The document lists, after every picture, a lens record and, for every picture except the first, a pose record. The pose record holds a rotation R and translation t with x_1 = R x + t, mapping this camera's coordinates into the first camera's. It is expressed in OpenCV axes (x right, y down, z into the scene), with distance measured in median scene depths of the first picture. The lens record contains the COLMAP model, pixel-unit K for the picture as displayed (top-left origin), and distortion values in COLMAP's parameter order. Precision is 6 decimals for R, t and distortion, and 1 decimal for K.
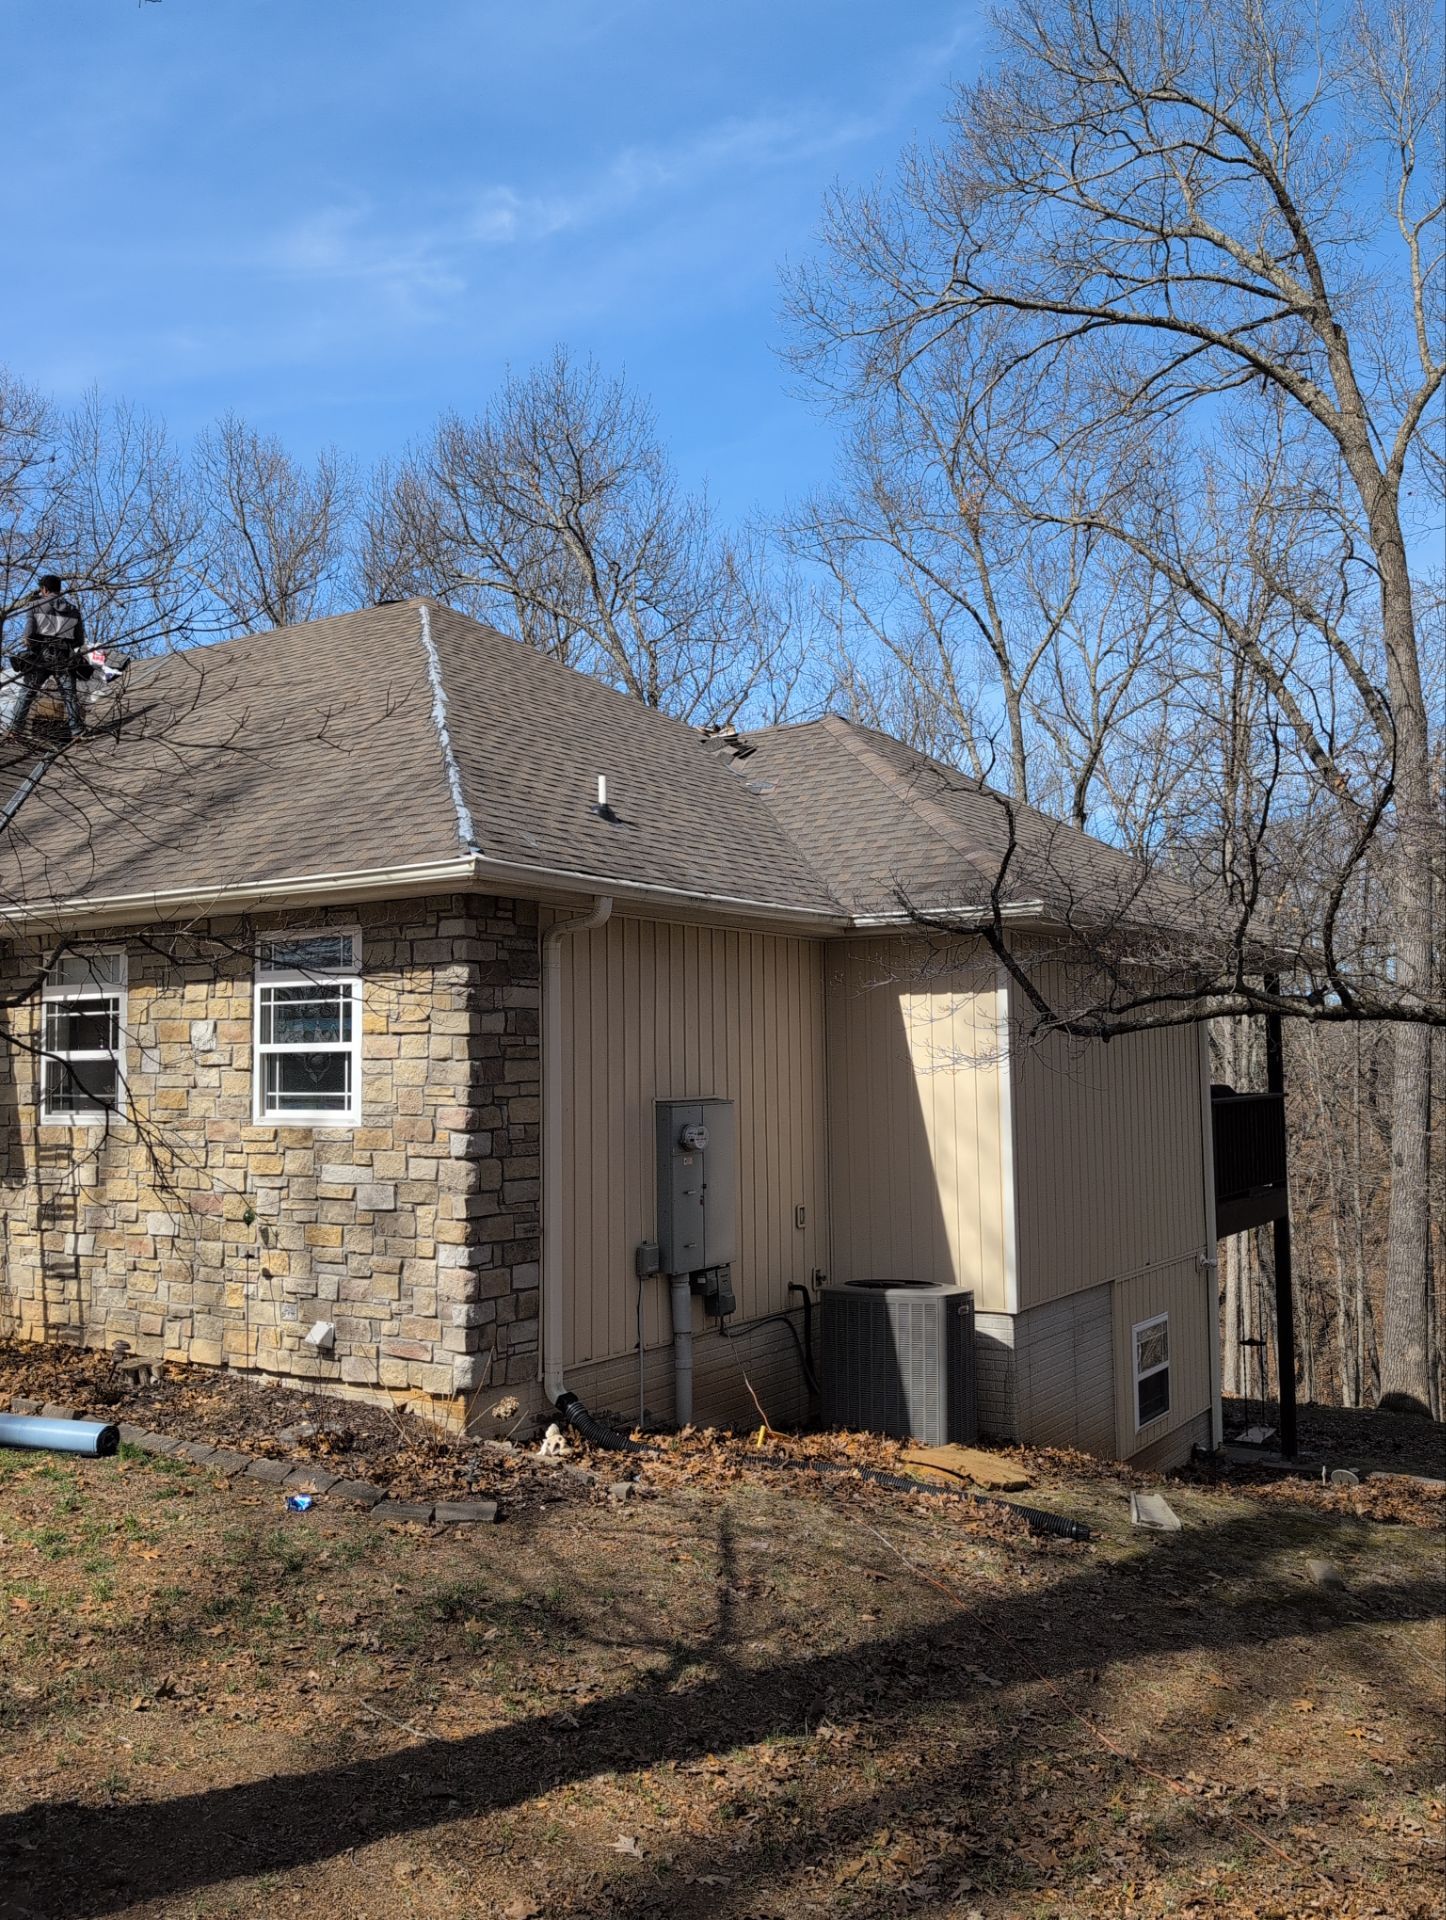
lens RADIAL K [[1620.1, 0, 714.4], [0, 1620.1, 953.6], [0, 0, 1]] dist [0.022263, -0.021593]
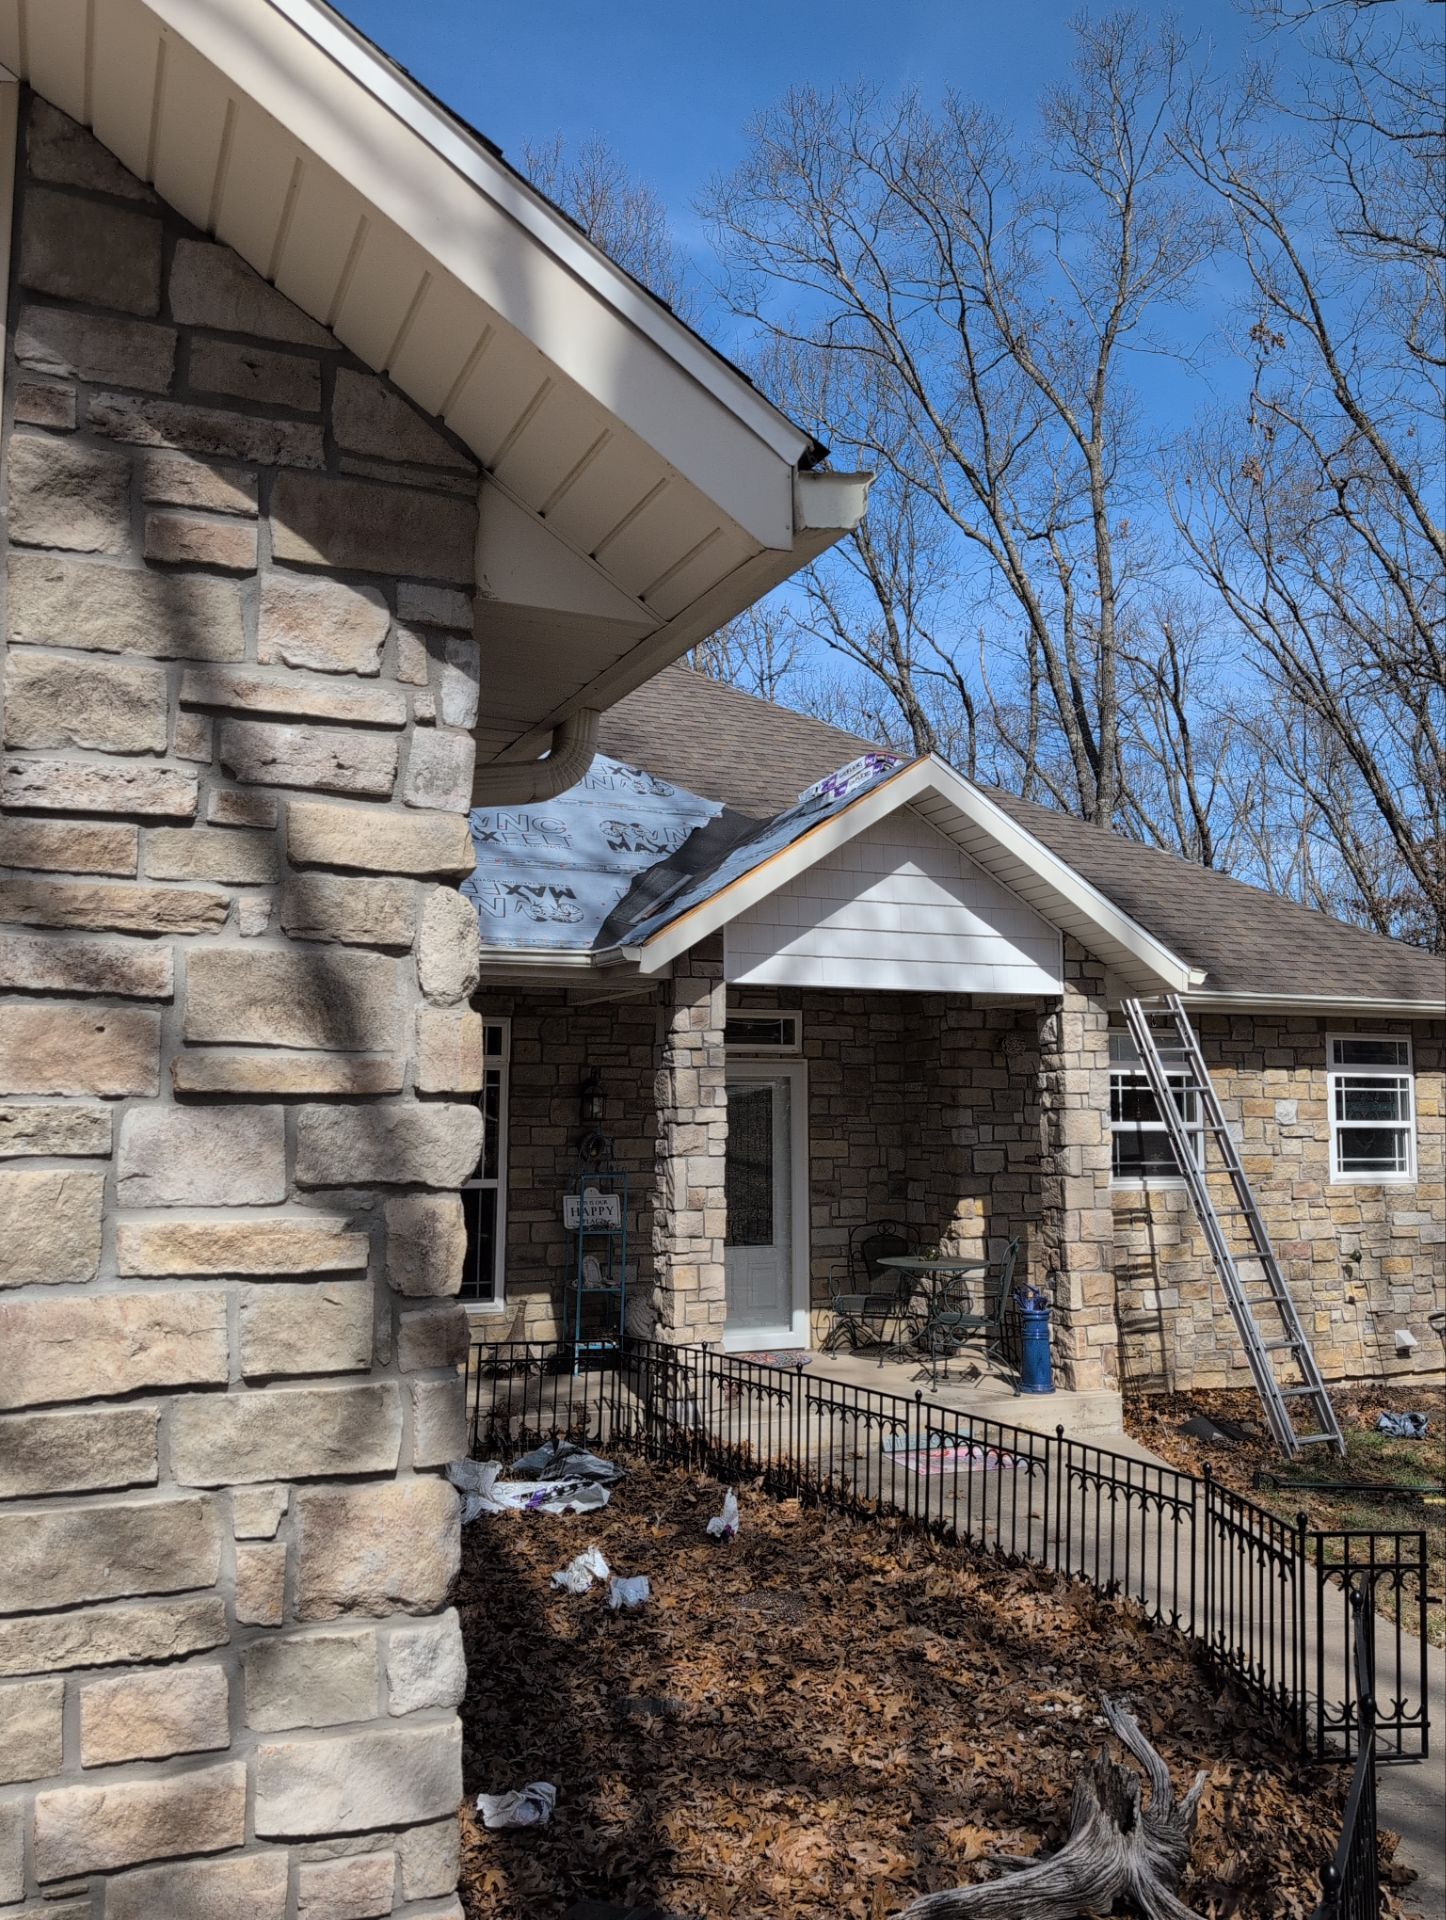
lens RADIAL K [[1609.6, 0, 729.0], [0, 1609.6, 948.1], [0, 0, 1]] dist [0.006968, -0.009190]
pose [[0.544258, 0.104385, 0.832399, -1.599059], [-0.062735, 0.994515, -0.083697, 0.056597], [-0.836569, -0.006668, 0.547821, 0.702003]]
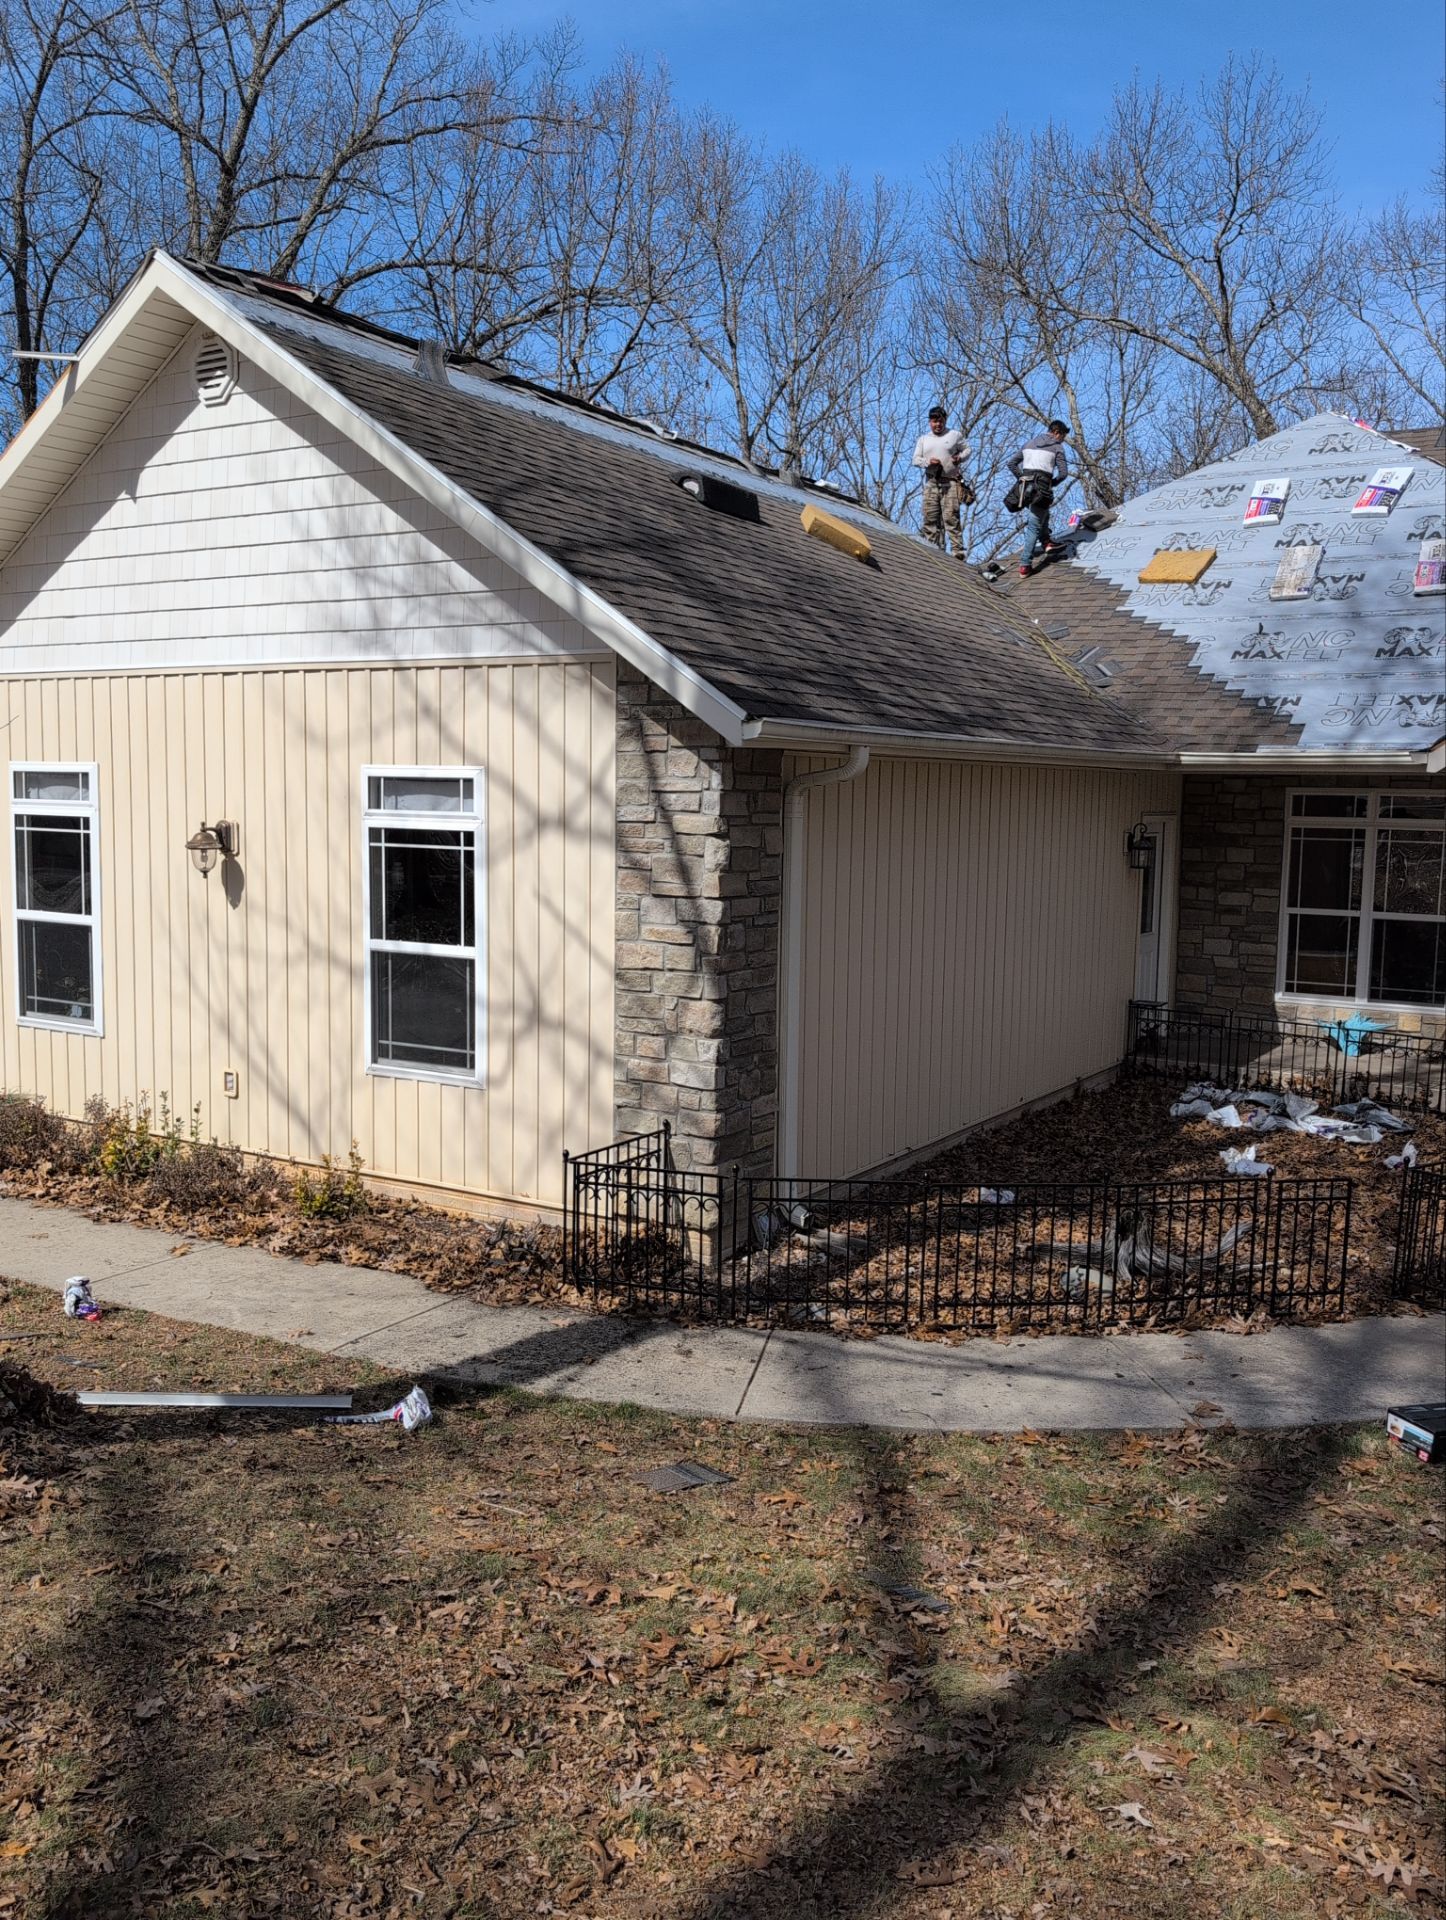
lens RADIAL K [[1620.1, 0, 714.4], [0, 1620.1, 953.6], [0, 0, 1]] dist [0.022263, -0.021593]
pose [[0.999417, 0.027039, 0.020851, -1.439997], [-0.030045, 0.986531, 0.160792, -0.043801], [-0.016223, -0.161324, 0.986768, 0.044002]]
